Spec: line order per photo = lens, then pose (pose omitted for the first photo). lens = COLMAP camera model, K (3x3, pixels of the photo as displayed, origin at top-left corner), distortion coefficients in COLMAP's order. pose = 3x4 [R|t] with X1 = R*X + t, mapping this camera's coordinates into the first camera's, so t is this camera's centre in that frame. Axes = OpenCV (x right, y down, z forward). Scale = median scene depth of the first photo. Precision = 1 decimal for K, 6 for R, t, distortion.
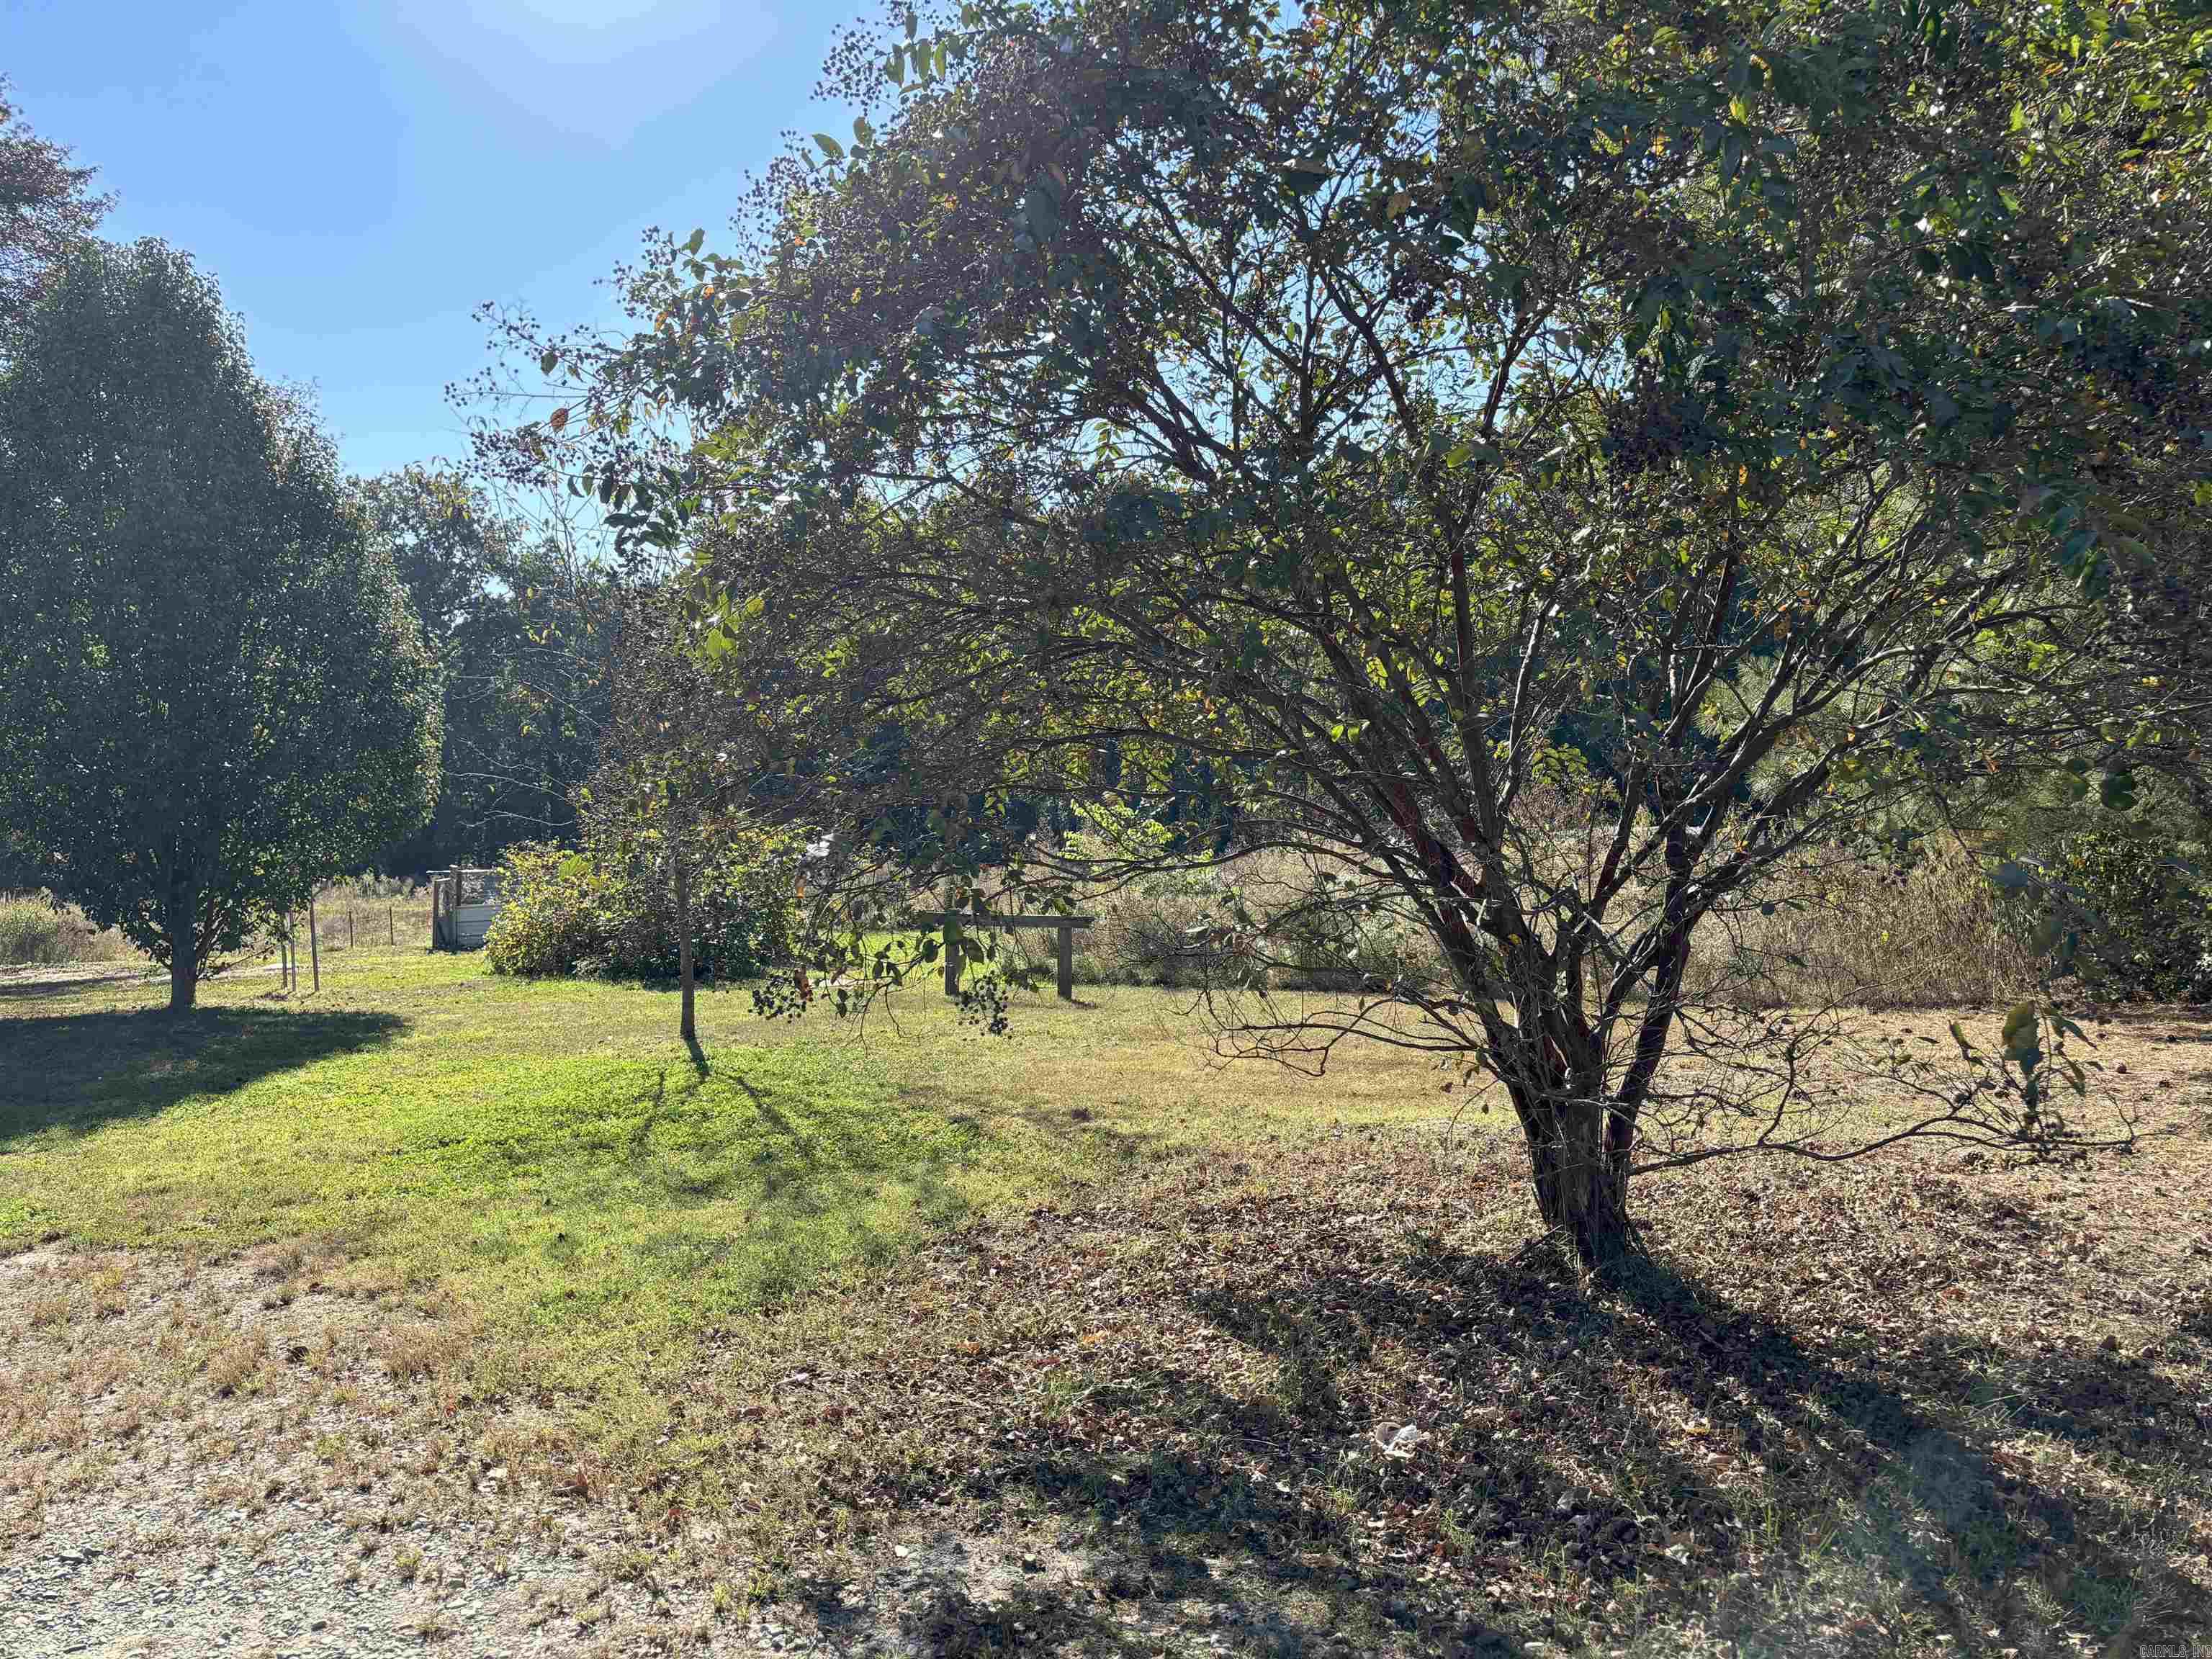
lens RADIAL K [[1632.6, 0, 1098.4], [0, 1632.6, 840.2], [0, 0, 1]] dist [0.036138, -0.035372]
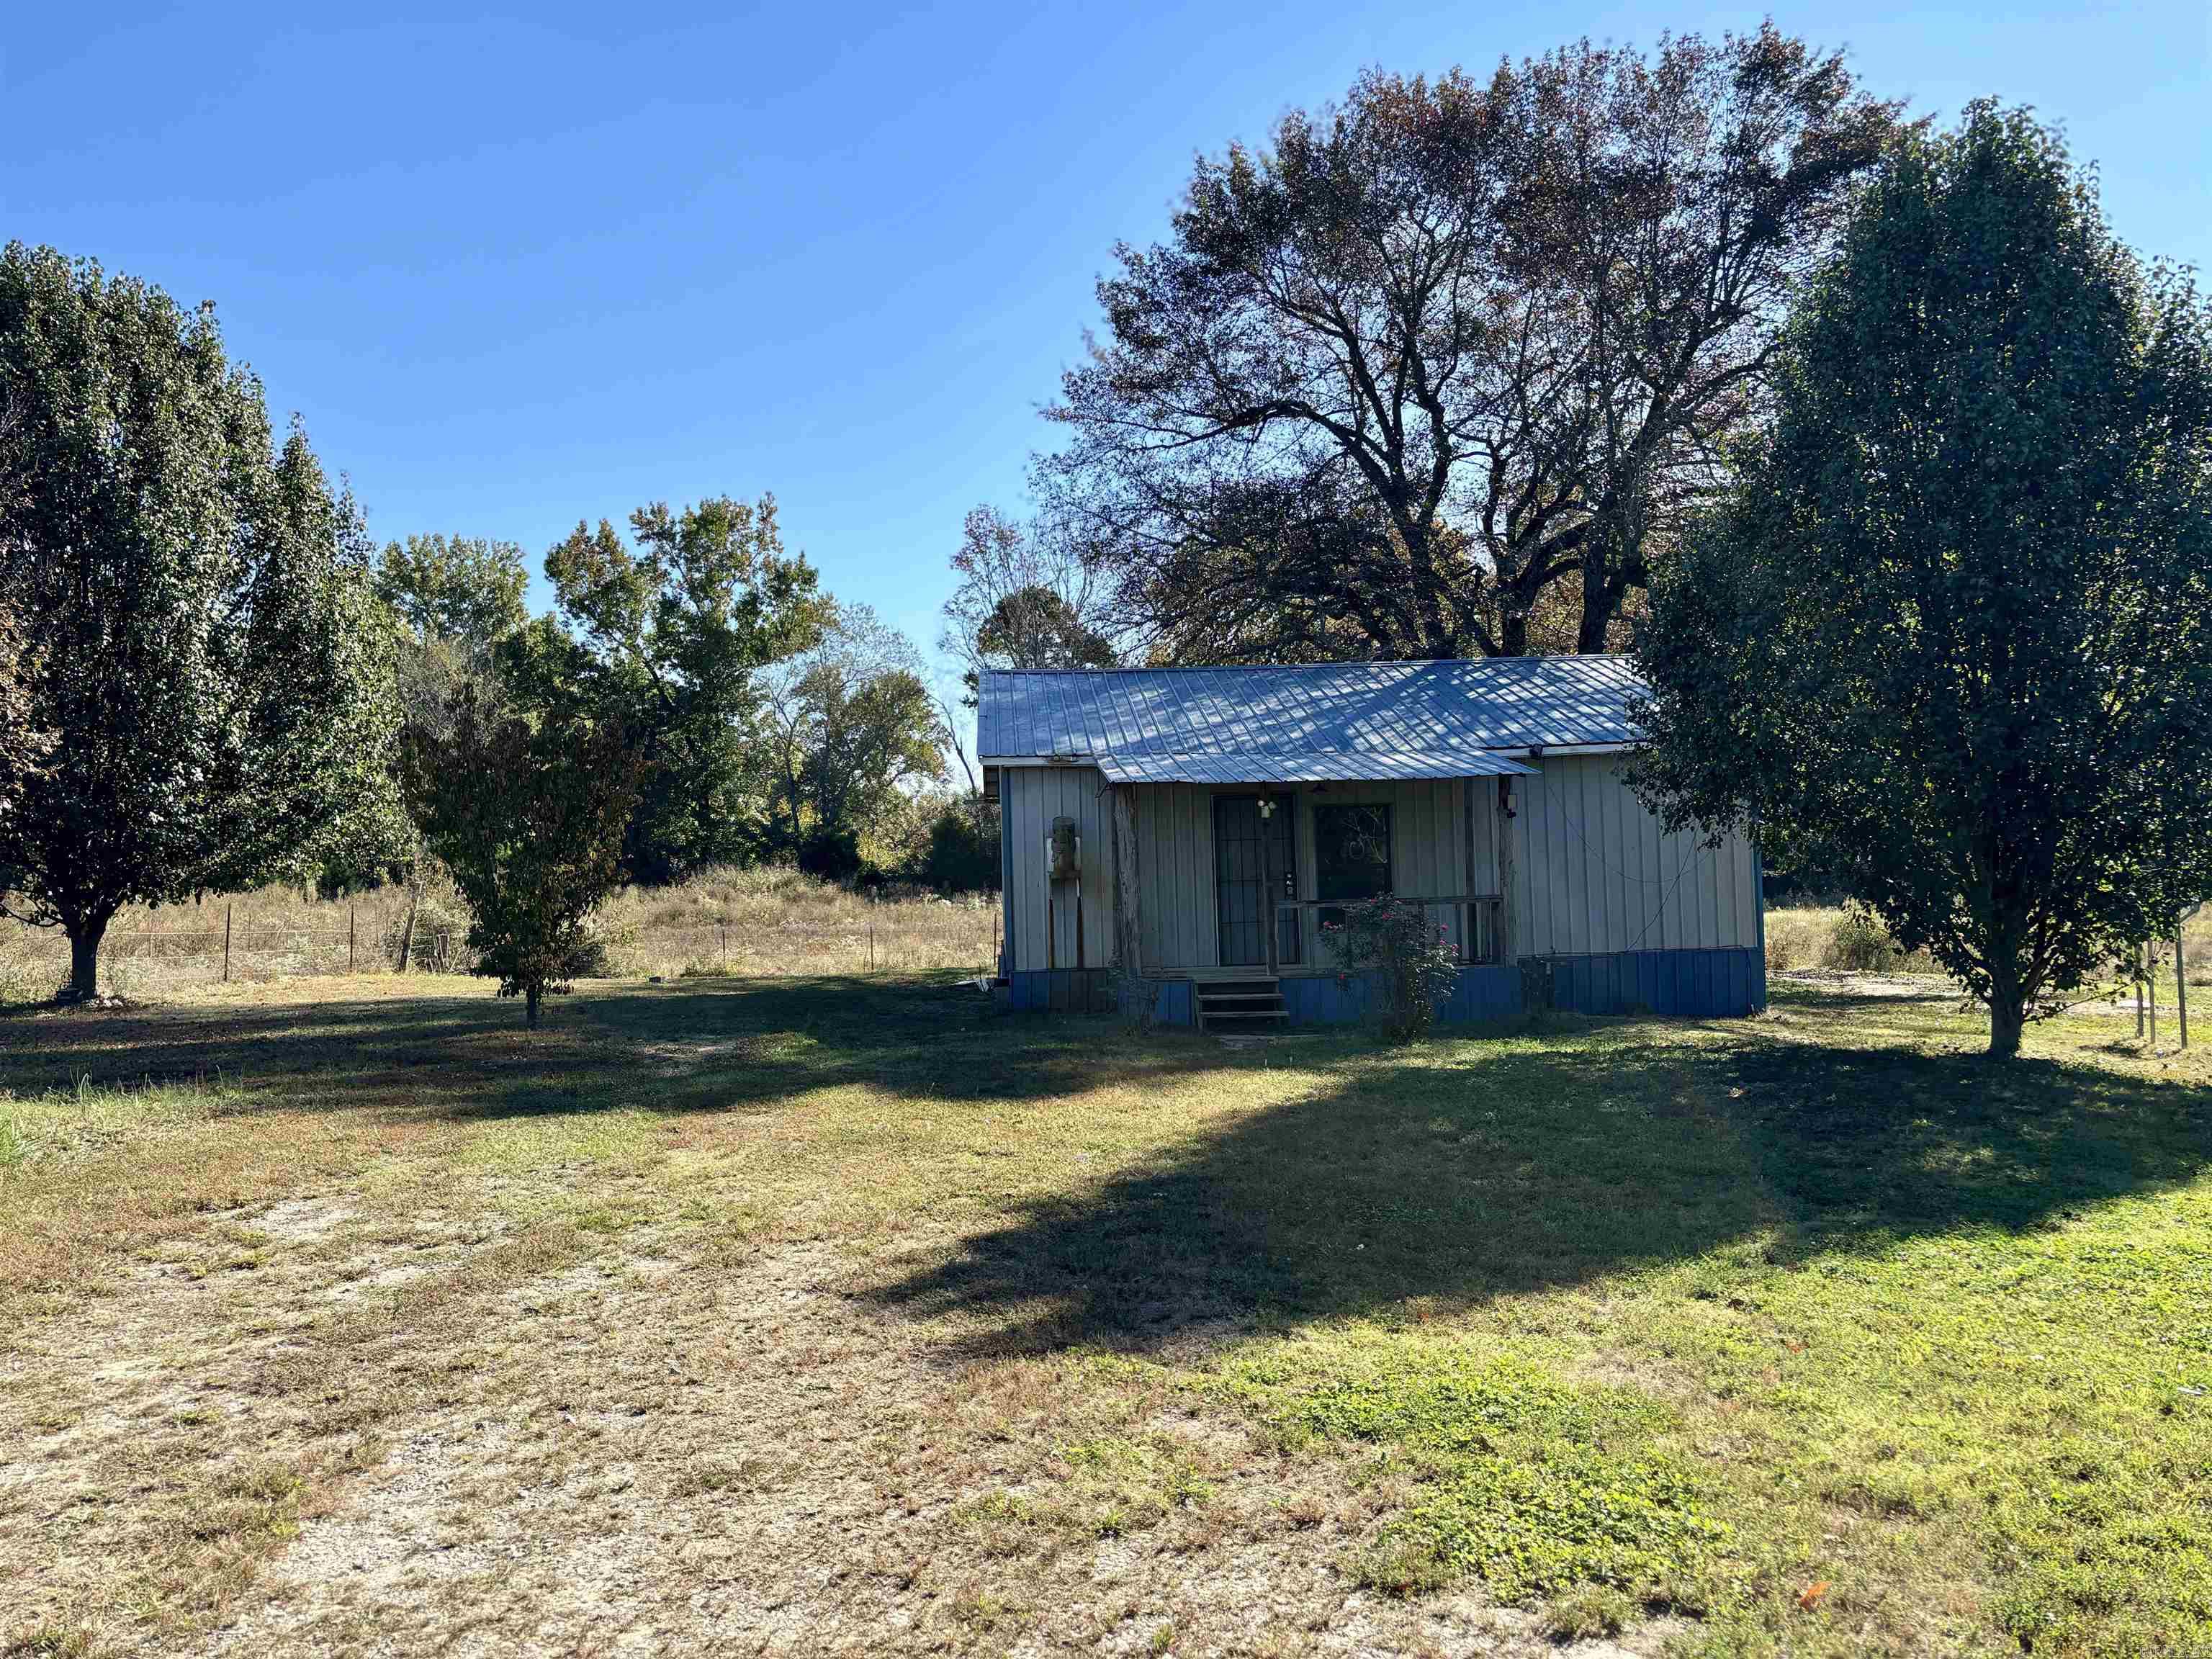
lens RADIAL K [[1632.6, 0, 1139.4], [0, 1632.6, 801.4], [0, 0, 1]] dist [0.036138, -0.035372]
pose [[0.533956, -0.001342, -0.845511, -0.107671], [-0.022687, 0.999616, -0.015913, 0.001732], [0.845208, 0.027679, 0.533720, 0.218800]]
